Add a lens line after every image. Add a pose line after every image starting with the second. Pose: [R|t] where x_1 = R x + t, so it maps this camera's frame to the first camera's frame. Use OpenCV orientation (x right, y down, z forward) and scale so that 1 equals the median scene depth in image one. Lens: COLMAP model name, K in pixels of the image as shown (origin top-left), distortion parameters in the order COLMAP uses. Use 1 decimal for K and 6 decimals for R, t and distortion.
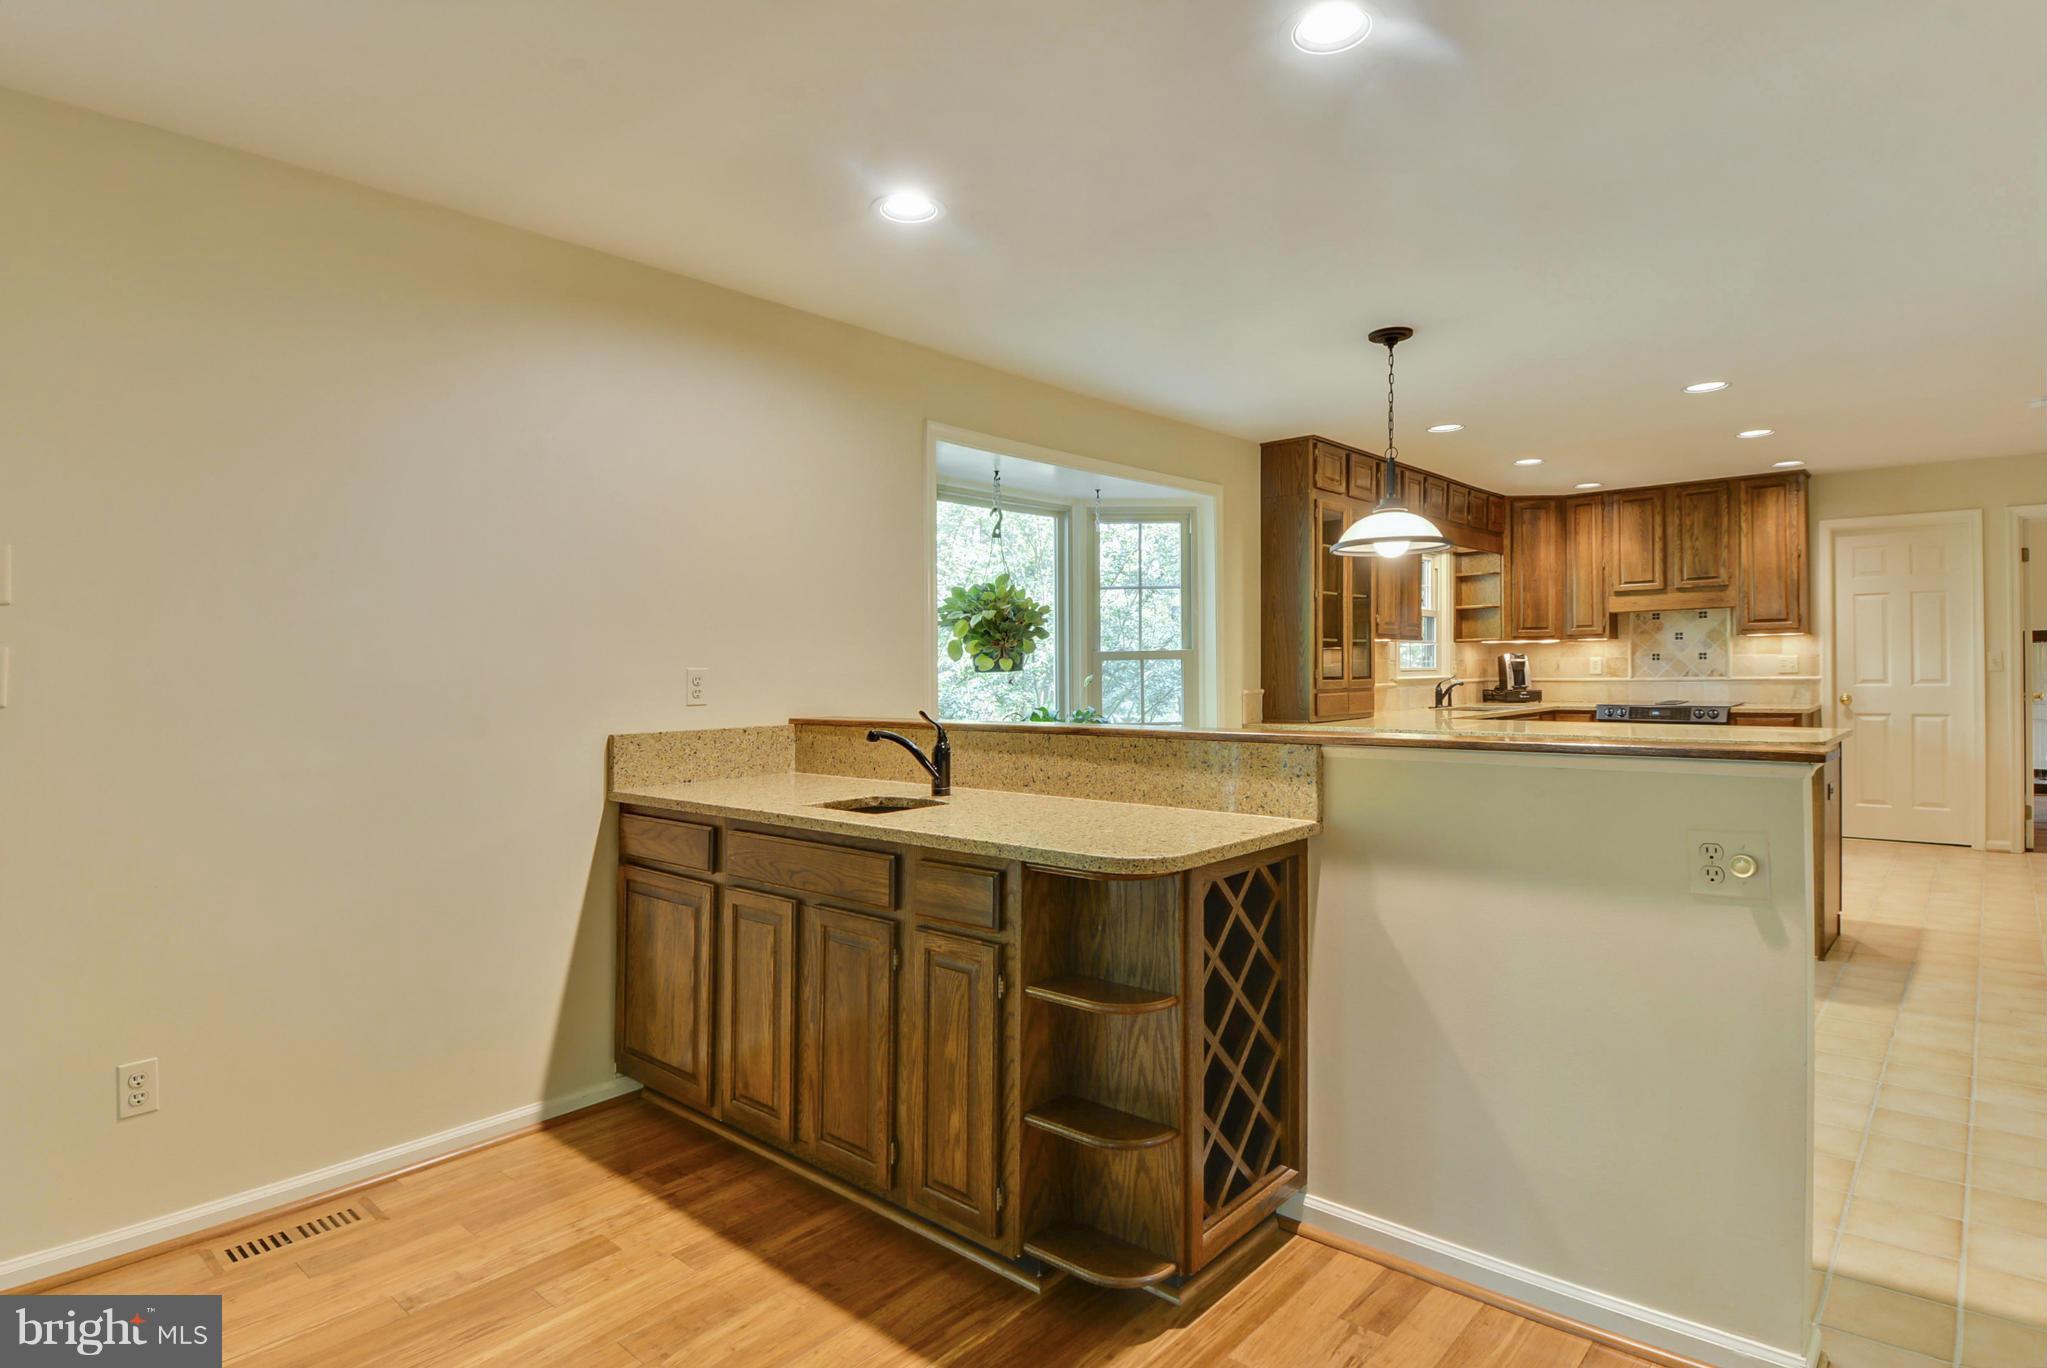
lens RADIAL K [[1081.9, 0, 1010.0], [0, 1081.9, 692.2], [0, 0, 1]] dist [0.022198, -0.001715]
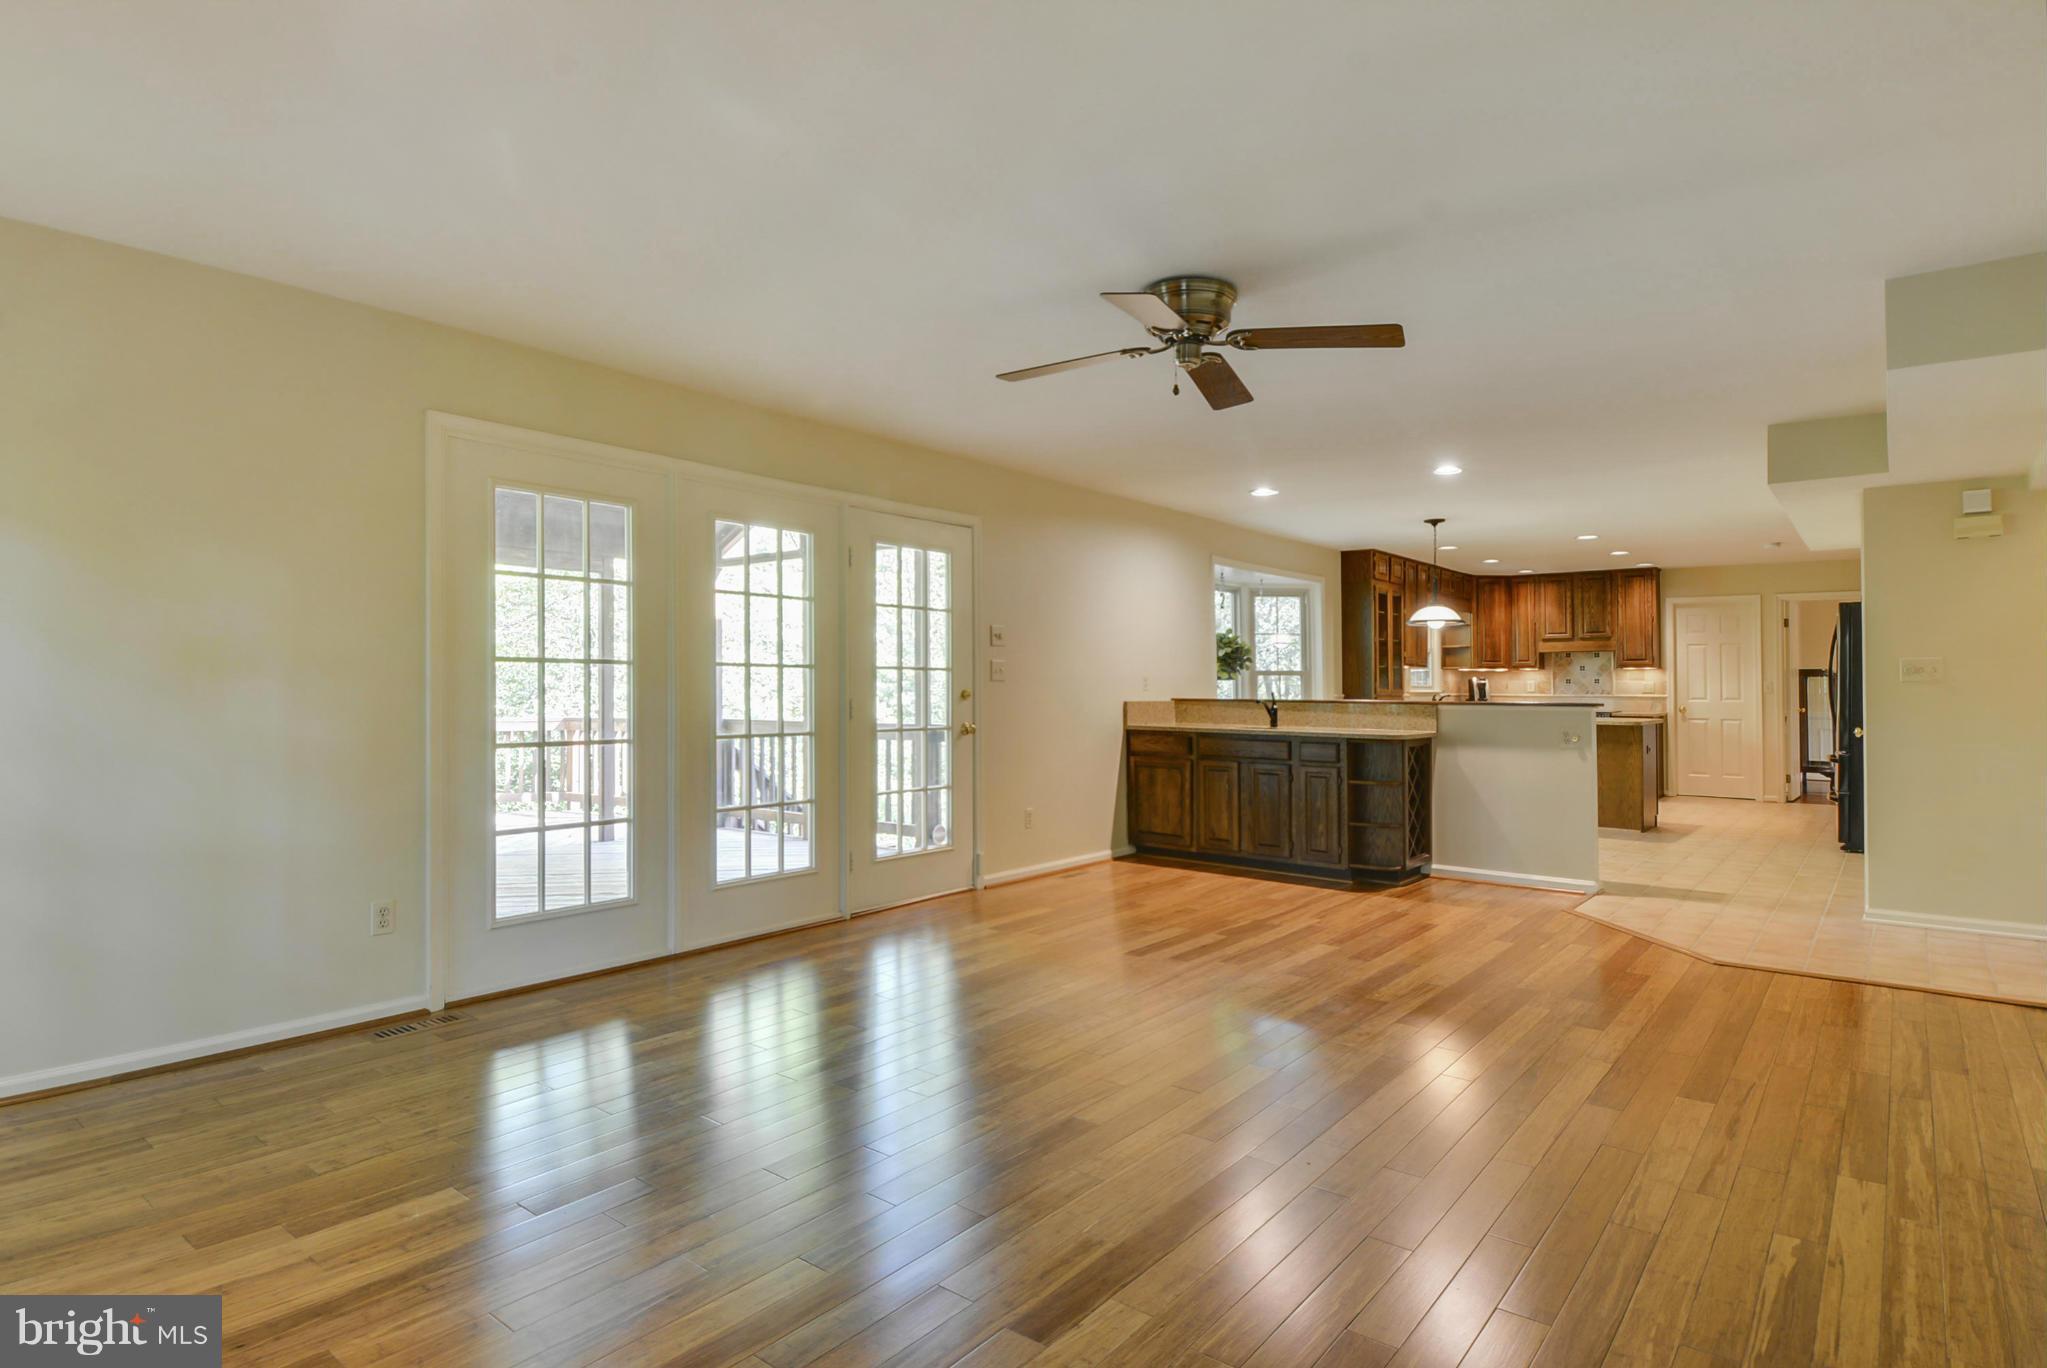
lens RADIAL K [[1081.9, 0, 1014.3], [0, 1081.9, 673.5], [0, 0, 1]] dist [0.022198, -0.001715]
pose [[0.998483, 0.018829, 0.051748, -0.301620], [-0.016995, 0.999220, -0.035651, 0.027560], [-0.052379, 0.034718, 0.998024, -0.553414]]
